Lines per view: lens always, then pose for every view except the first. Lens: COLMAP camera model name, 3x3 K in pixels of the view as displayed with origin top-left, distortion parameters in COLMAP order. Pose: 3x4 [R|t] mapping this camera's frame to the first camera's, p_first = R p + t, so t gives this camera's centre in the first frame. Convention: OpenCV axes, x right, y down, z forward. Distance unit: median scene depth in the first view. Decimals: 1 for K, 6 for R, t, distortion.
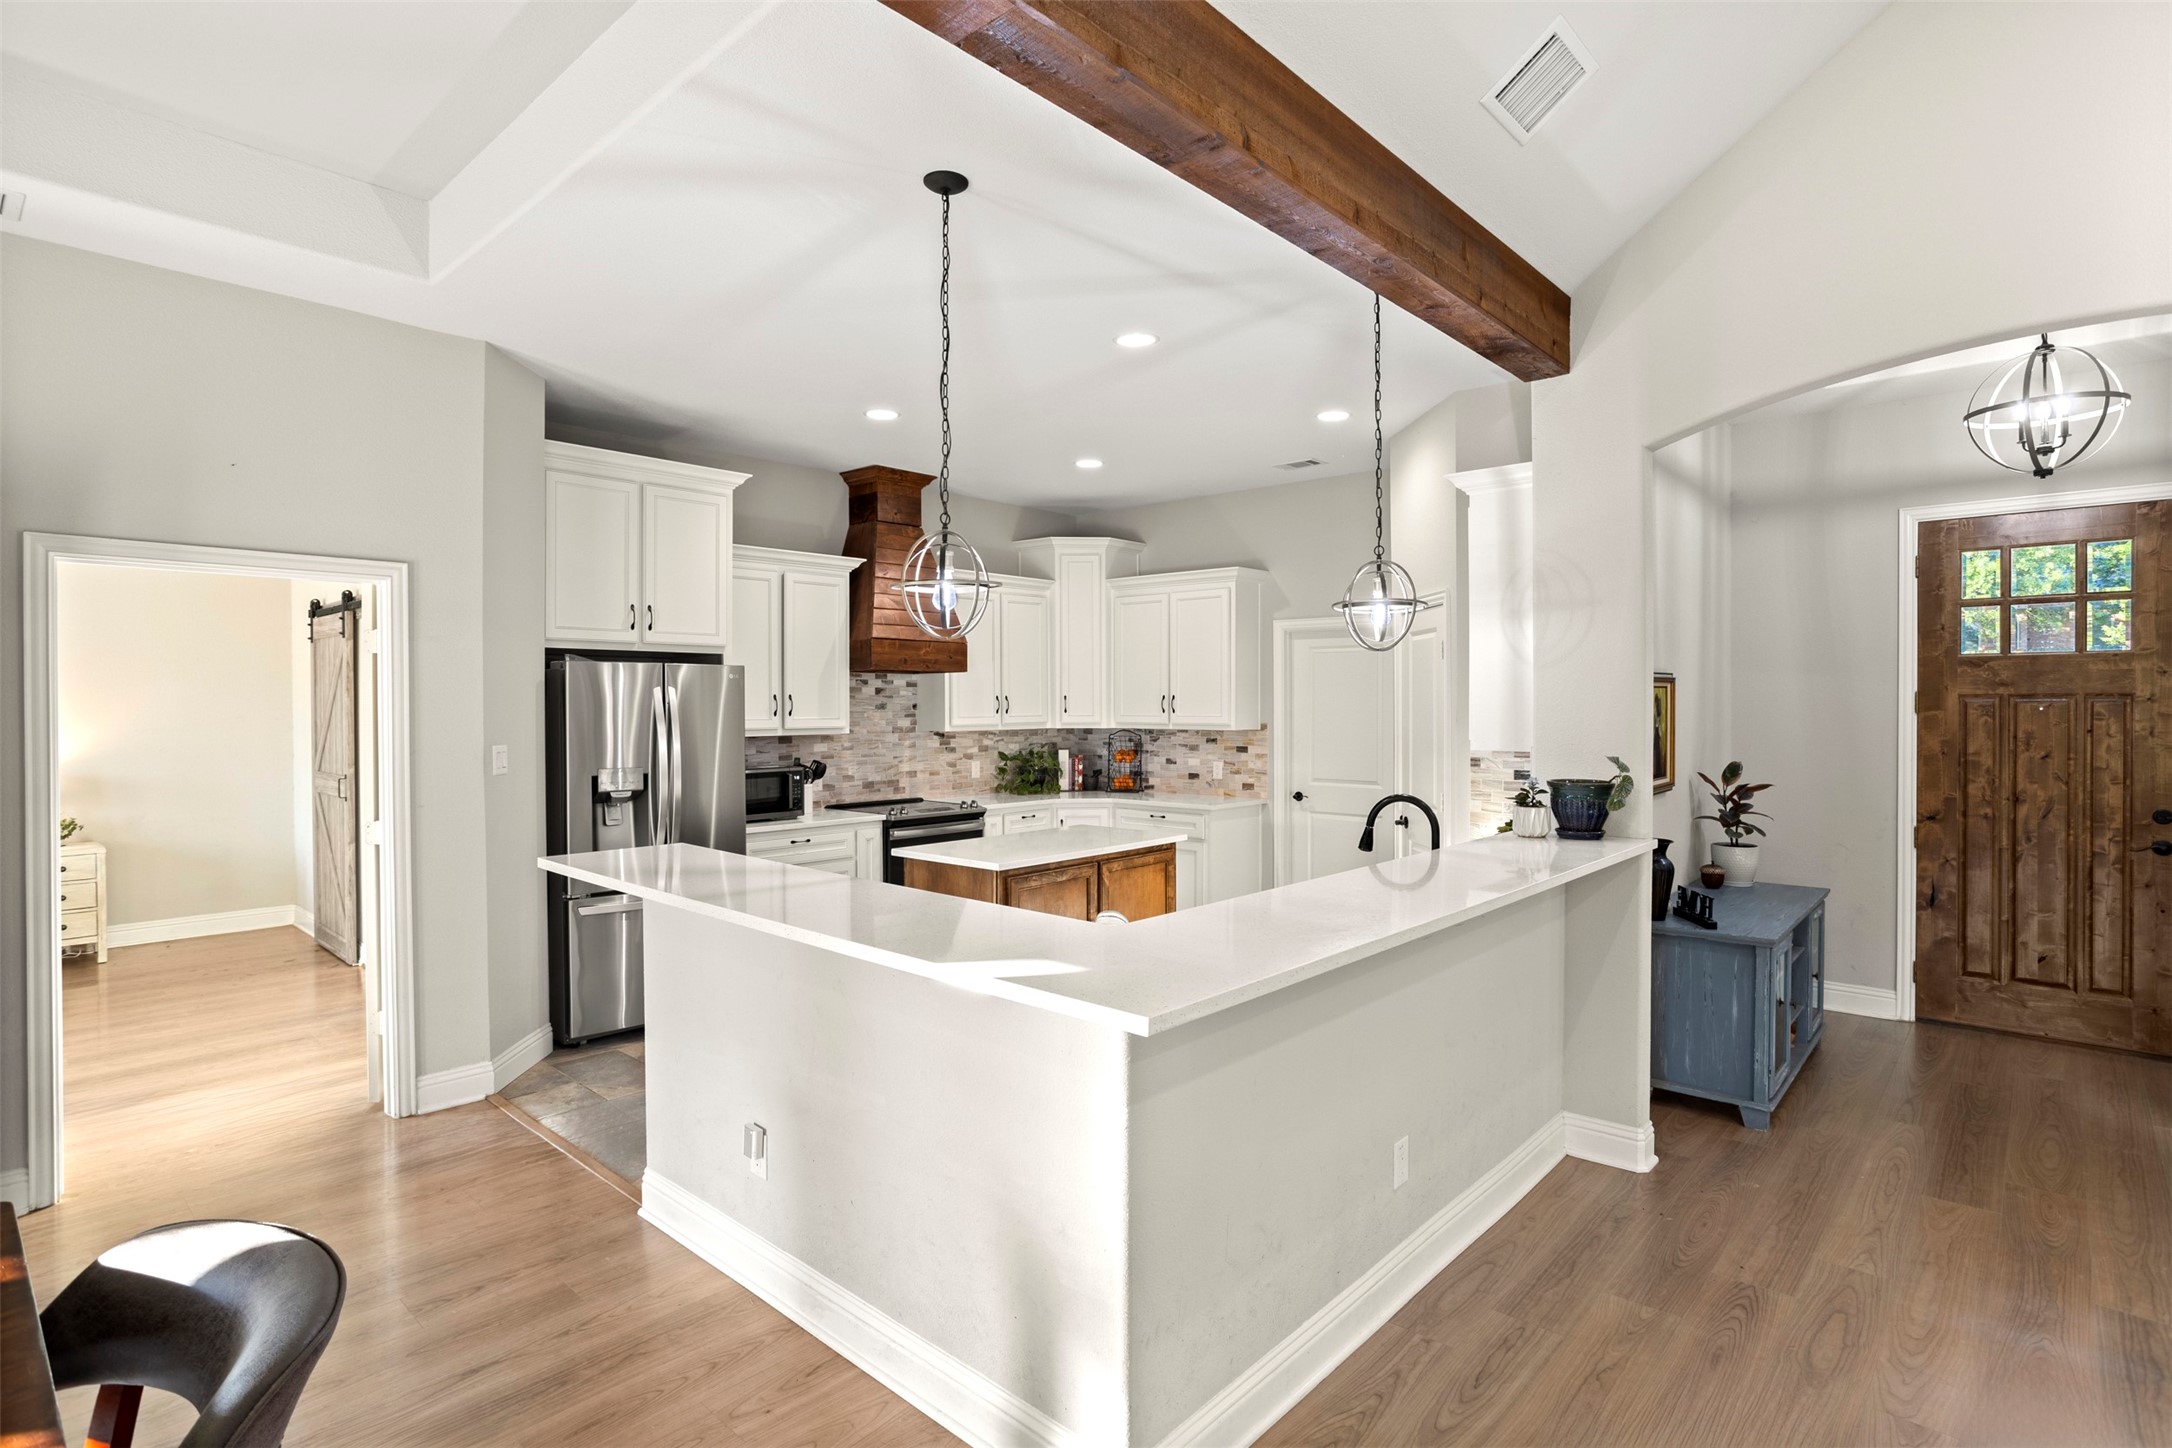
lens RADIAL K [[1078.7, 0, 1078.1], [0, 1078.7, 712.5], [0, 0, 1]] dist [-0.050900, 0.027757]
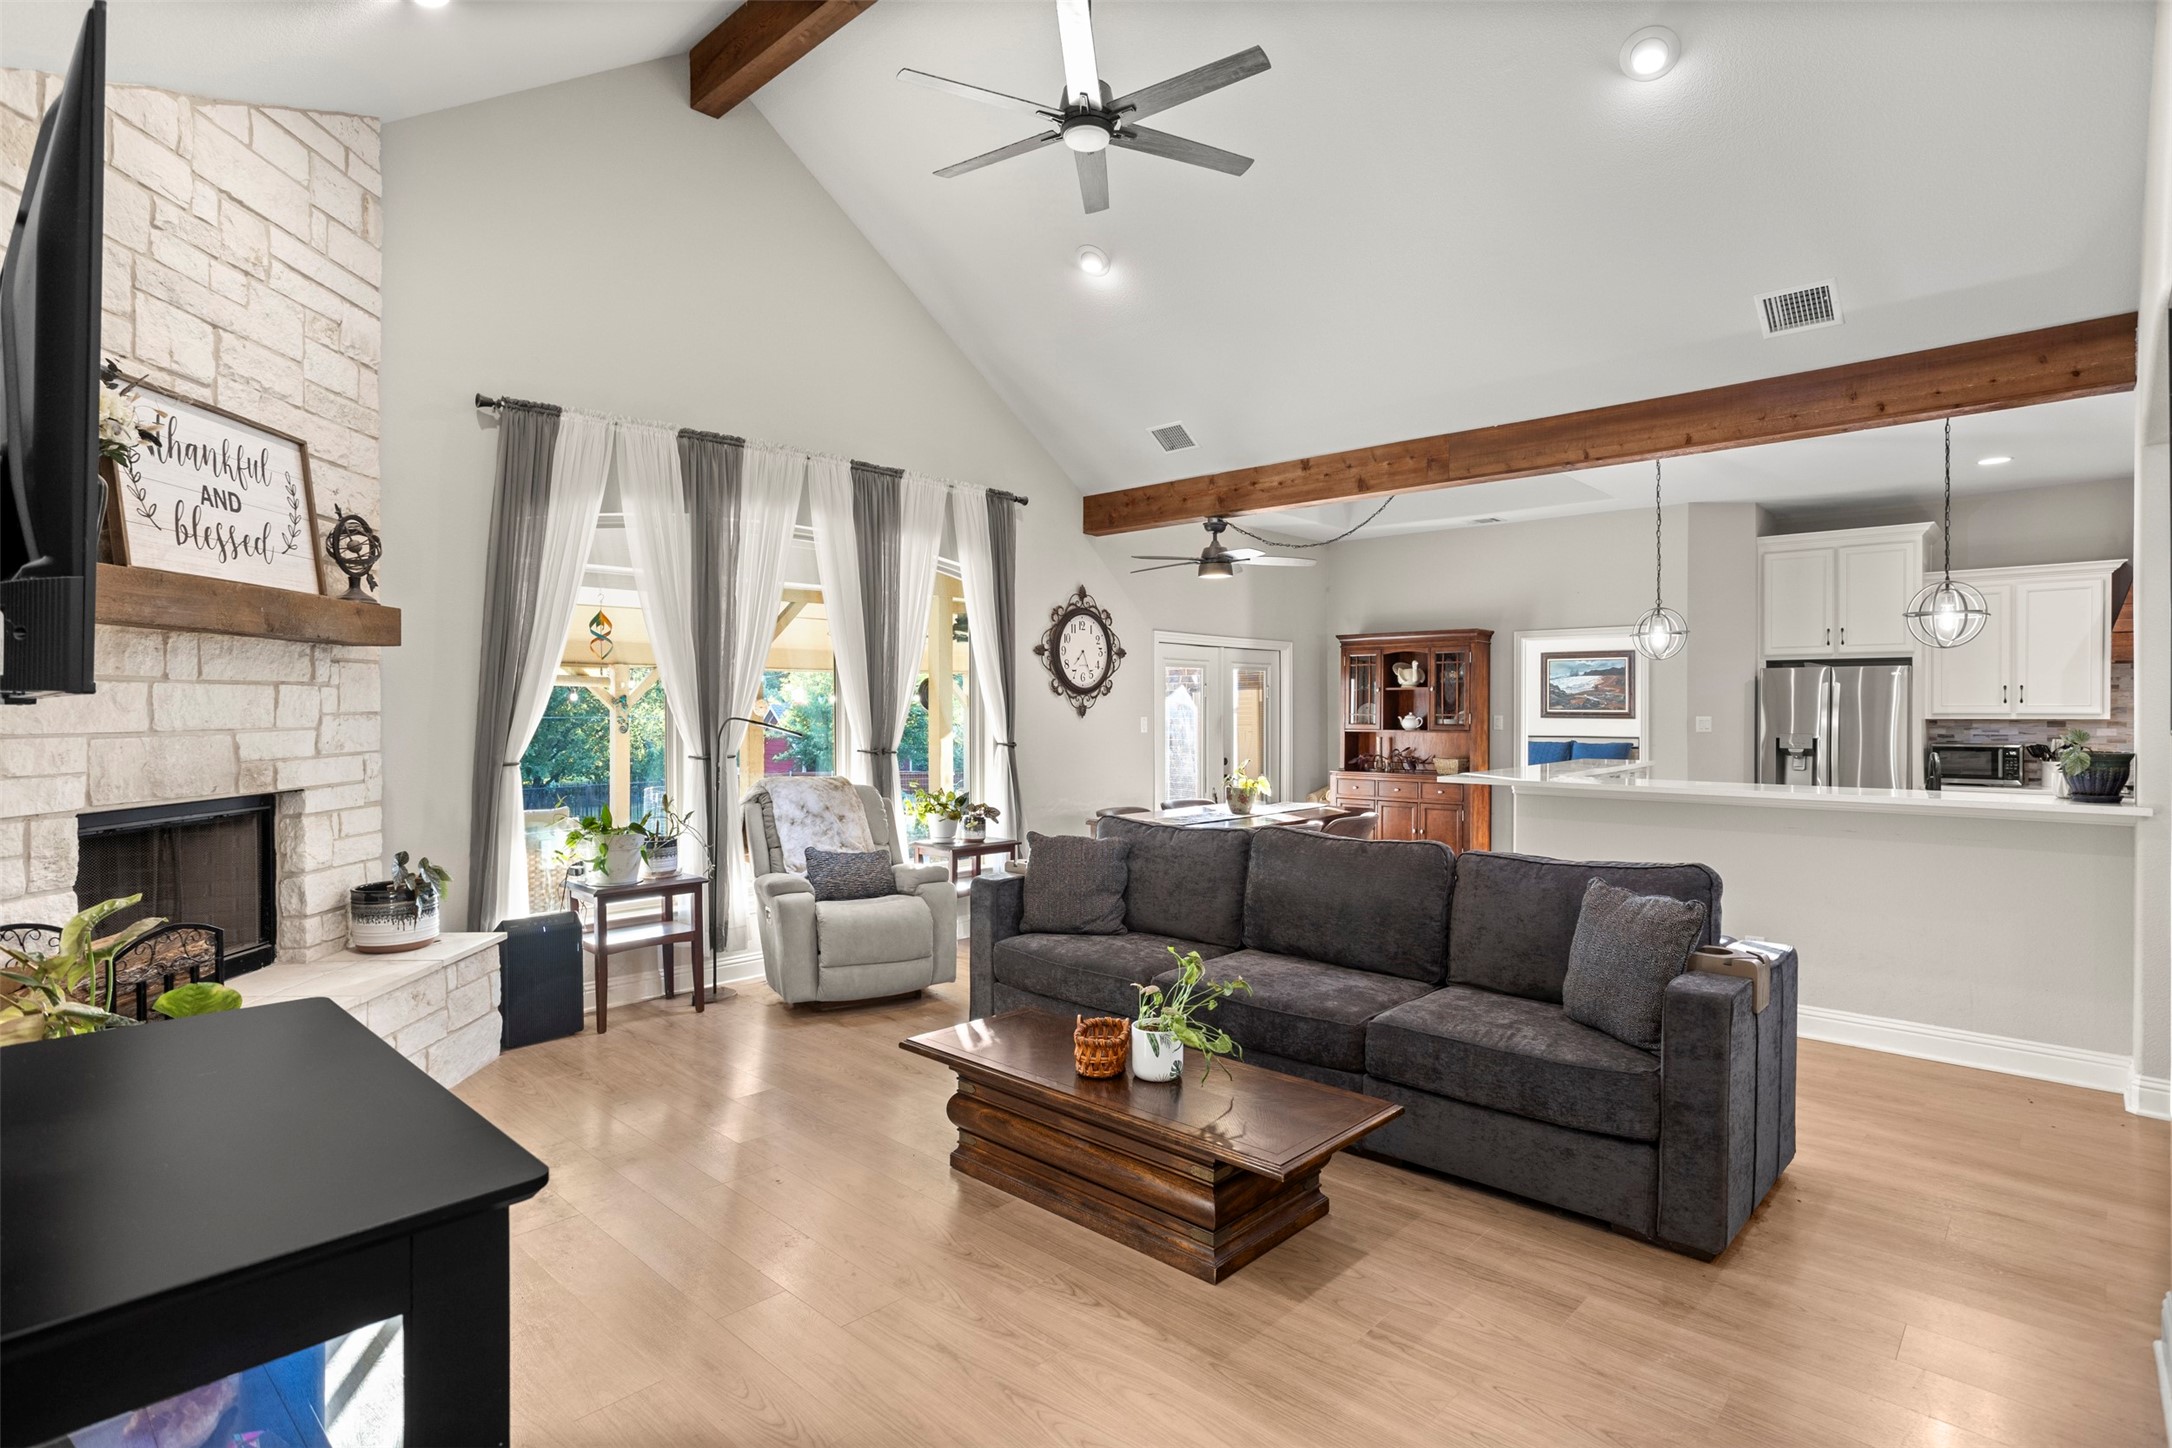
lens RADIAL K [[1090.1, 0, 1078.3], [0, 1090.1, 706.7], [0, 0, 1]] dist [-0.057863, 0.035637]
pose [[-0.014296, 0.001295, -0.999897, 1.162618], [-0.005996, 0.999981, 0.001380, 0.015213], [0.999880, 0.006015, -0.014288, -0.050269]]
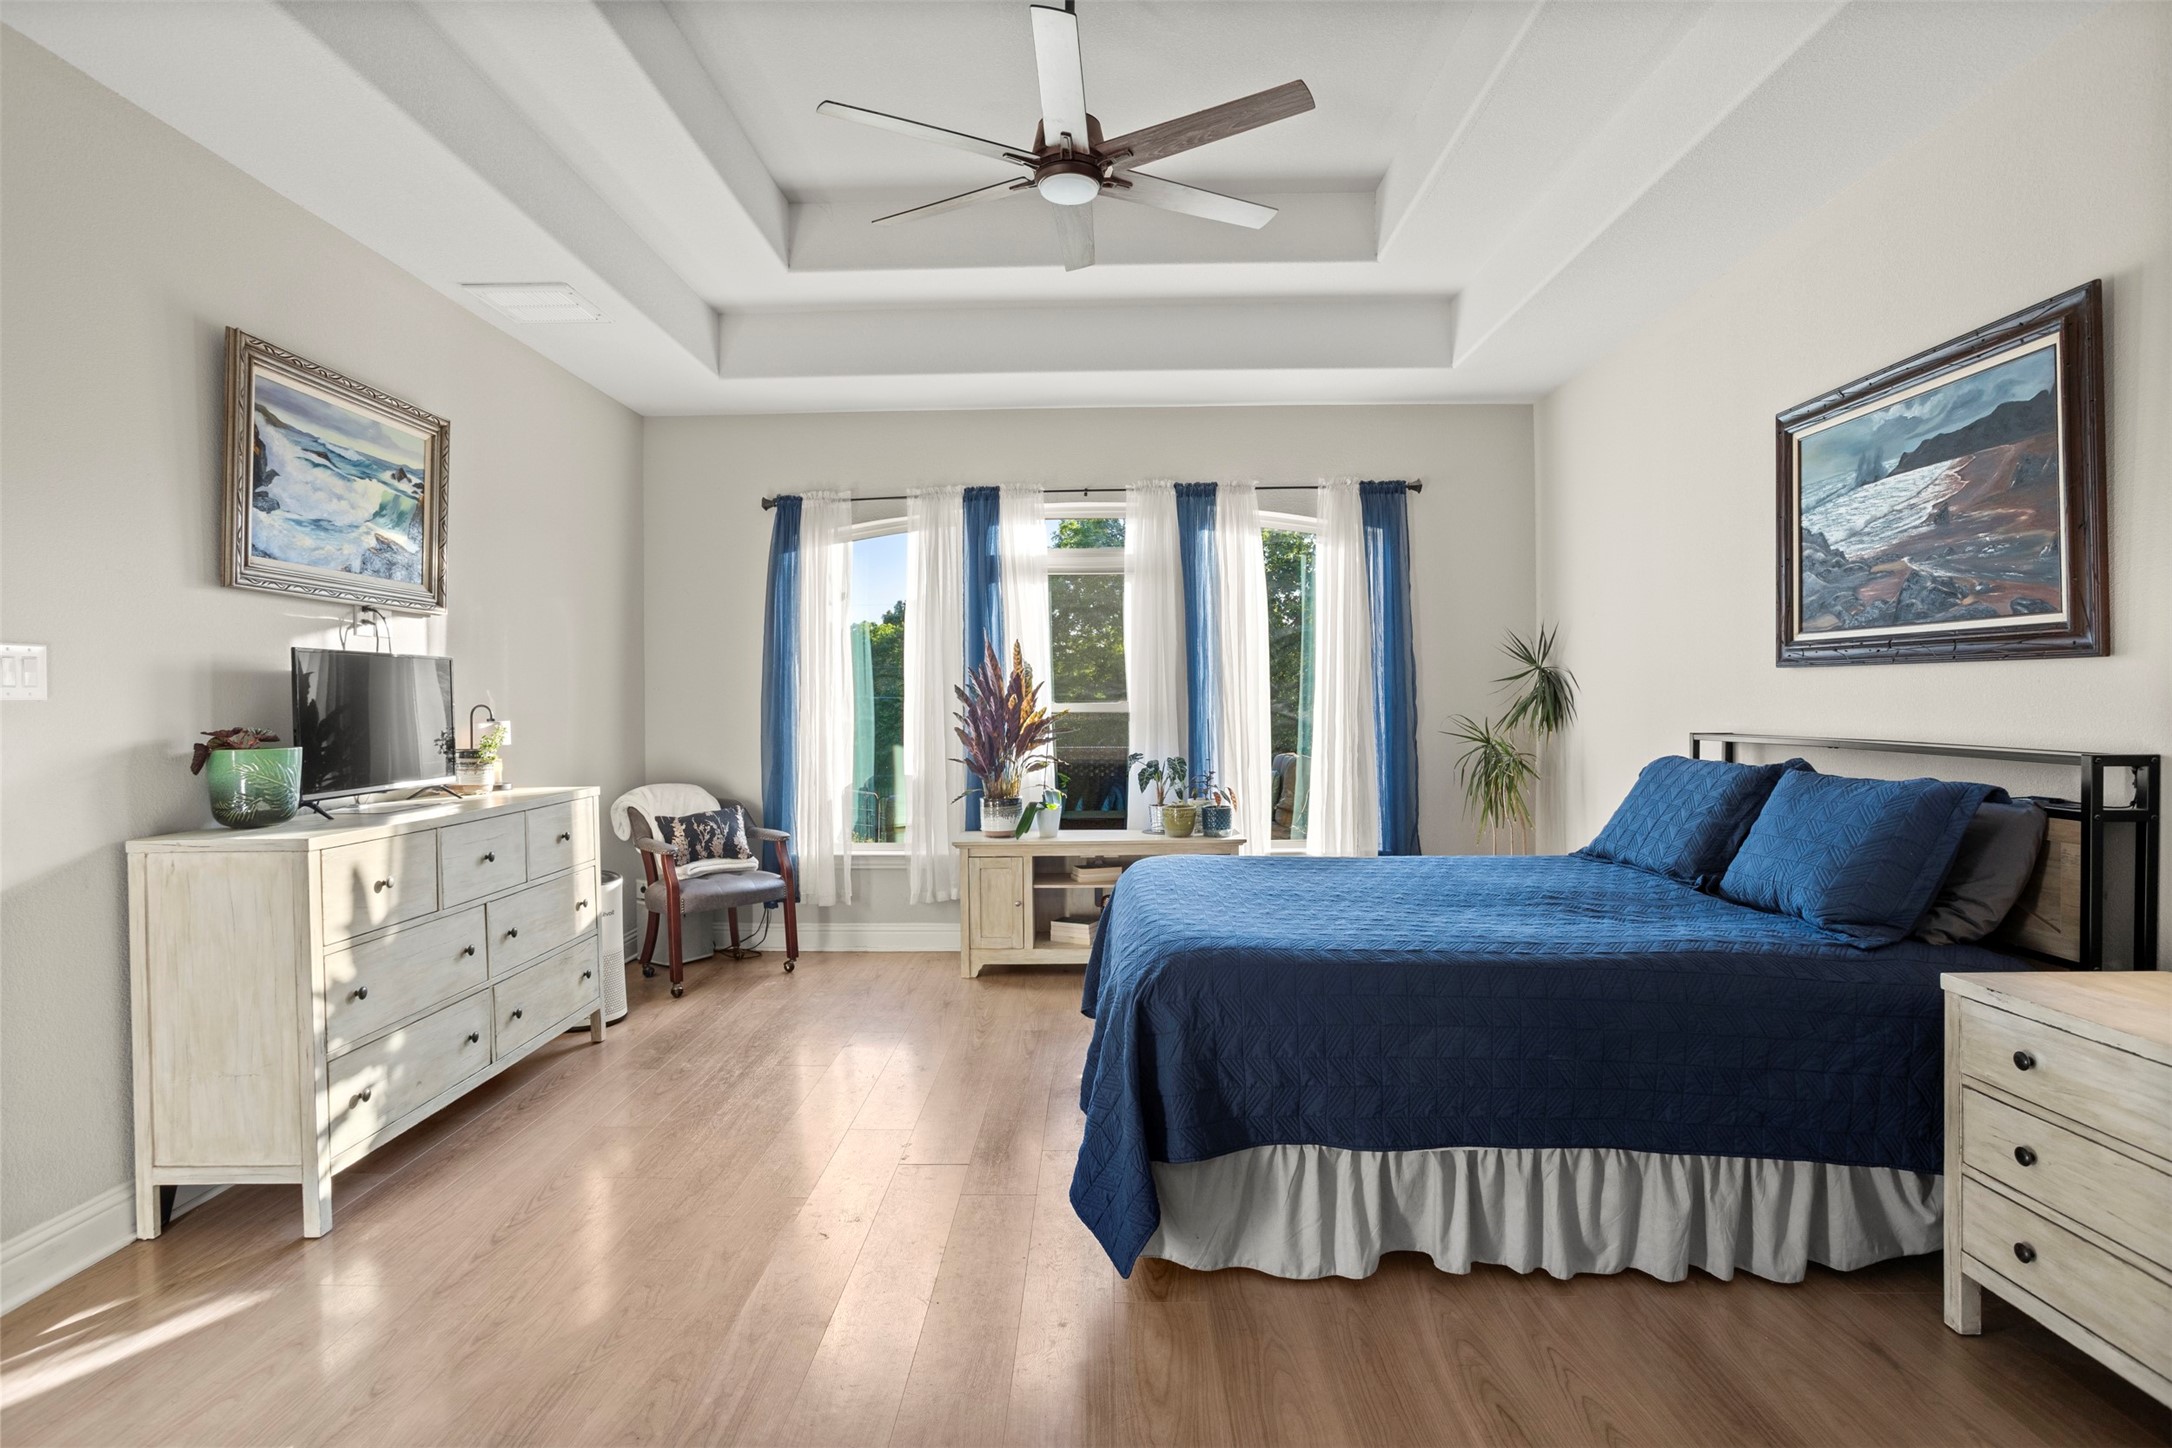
lens RADIAL K [[1090.1, 0, 1078.3], [0, 1090.1, 706.7], [0, 0, 1]] dist [-0.057863, 0.035637]
pose [[-0.747989, 0.014954, -0.663542, -0.747903], [0.007299, 0.999871, 0.014305, 0.052038], [0.663671, 0.005857, -0.748002, 1.272579]]
